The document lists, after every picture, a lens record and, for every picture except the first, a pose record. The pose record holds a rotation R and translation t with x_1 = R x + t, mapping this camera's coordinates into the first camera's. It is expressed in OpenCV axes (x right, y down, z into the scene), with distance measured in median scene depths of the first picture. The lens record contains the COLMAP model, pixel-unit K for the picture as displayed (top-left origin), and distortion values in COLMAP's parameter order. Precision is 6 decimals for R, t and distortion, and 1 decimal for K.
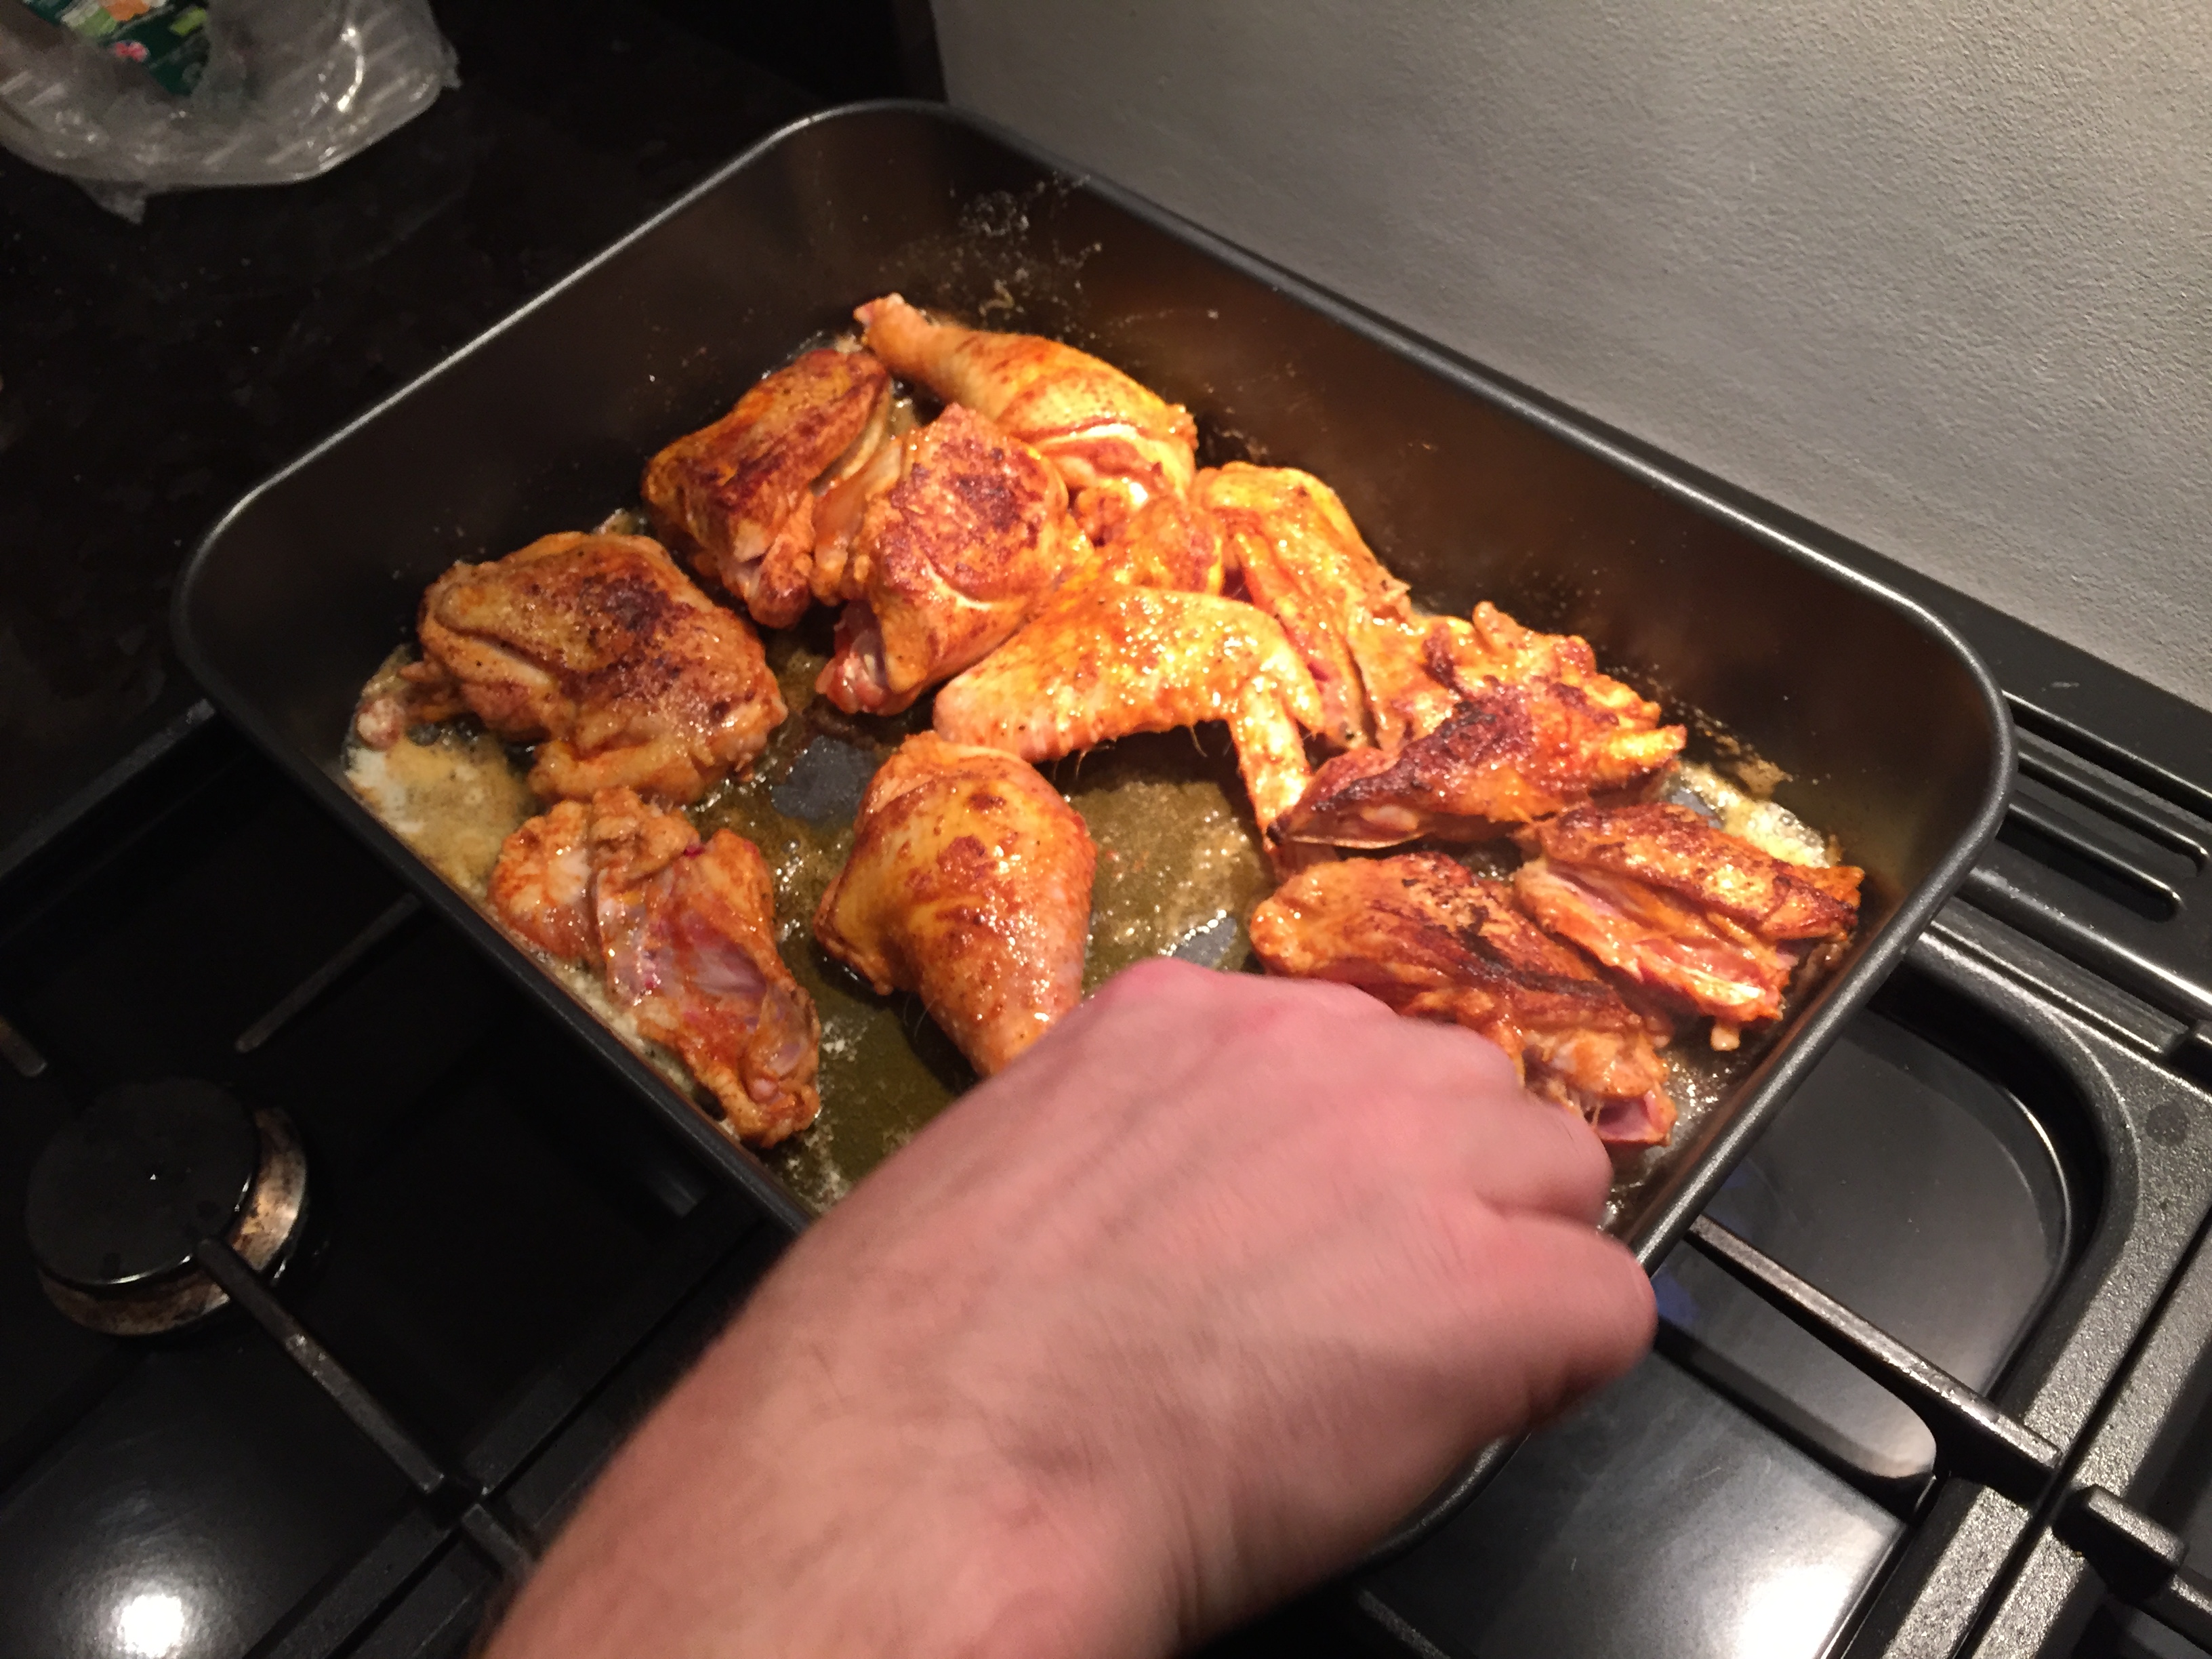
lens RADIAL K [[1852.9, 0, 1106.0], [0, 1852.9, 829.5], [0, 0, 1]] dist [0.035817, -0.091820]
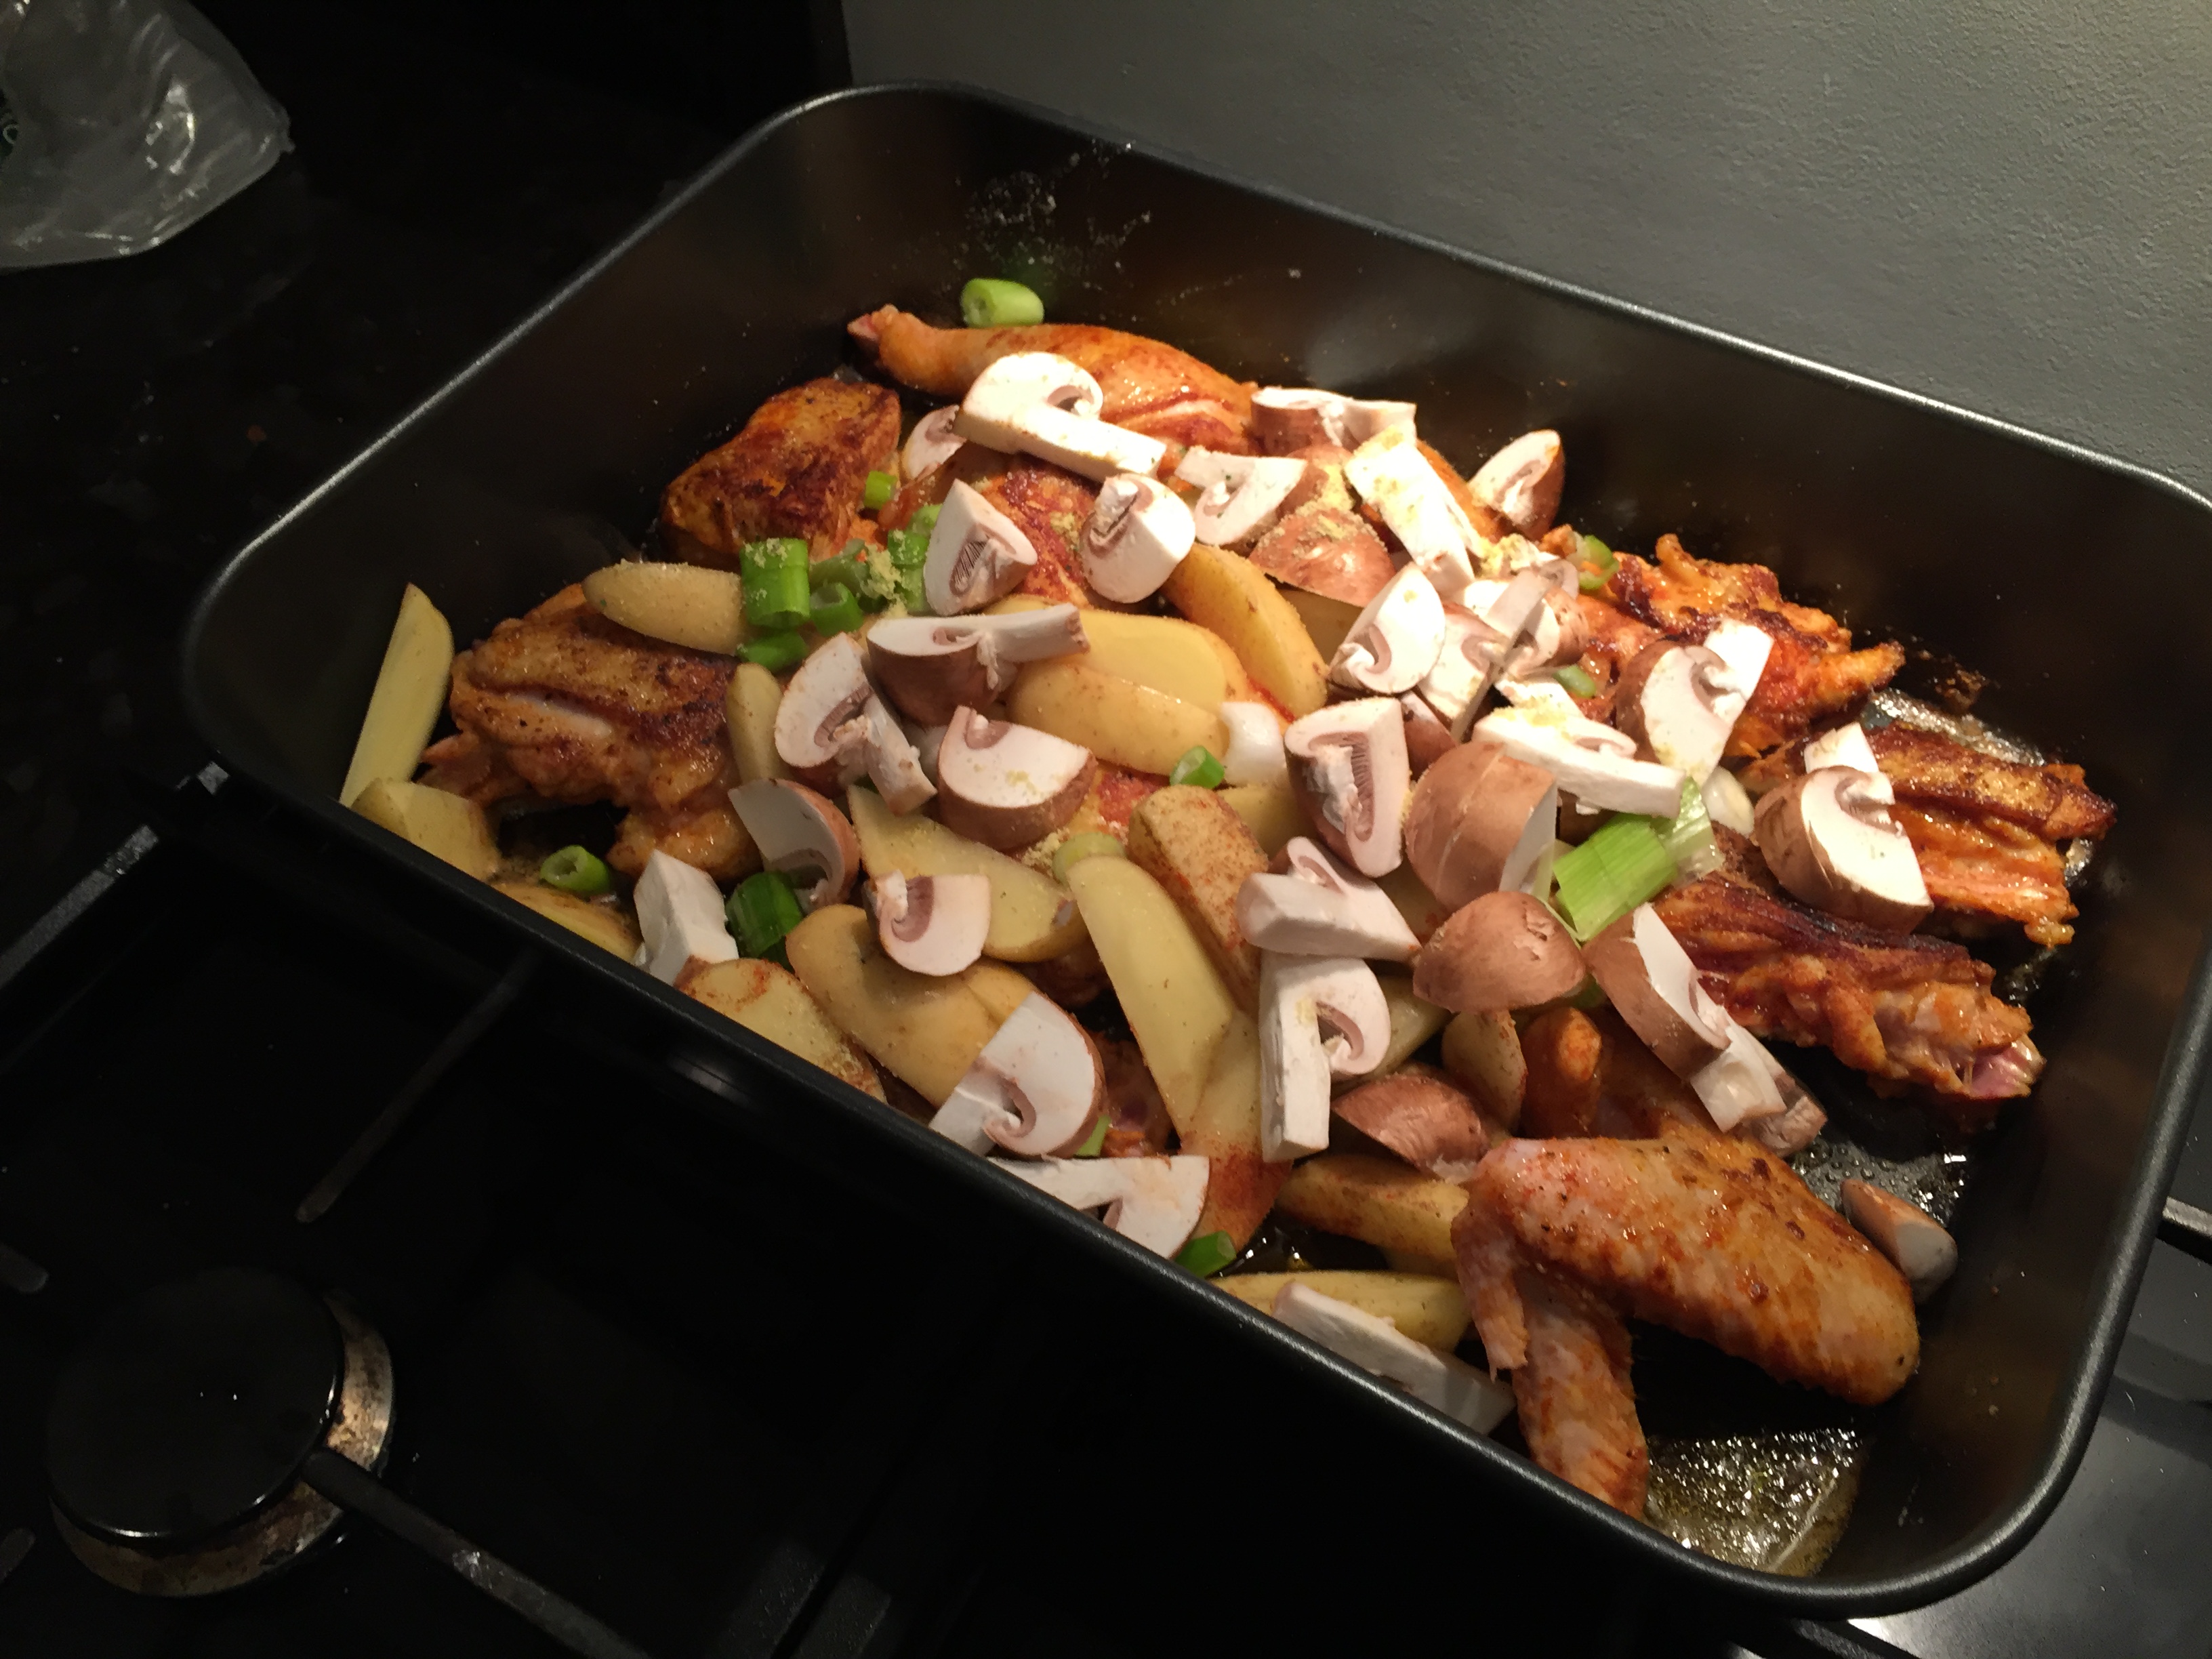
lens RADIAL K [[1852.9, 0, 1106.0], [0, 1852.9, 829.5], [0, 0, 1]] dist [0.035817, -0.091820]
pose [[0.981027, -0.117402, 0.154279, -0.213535], [0.126999, 0.990439, -0.053862, 0.035842], [-0.146481, 0.072433, 0.986558, 0.123963]]
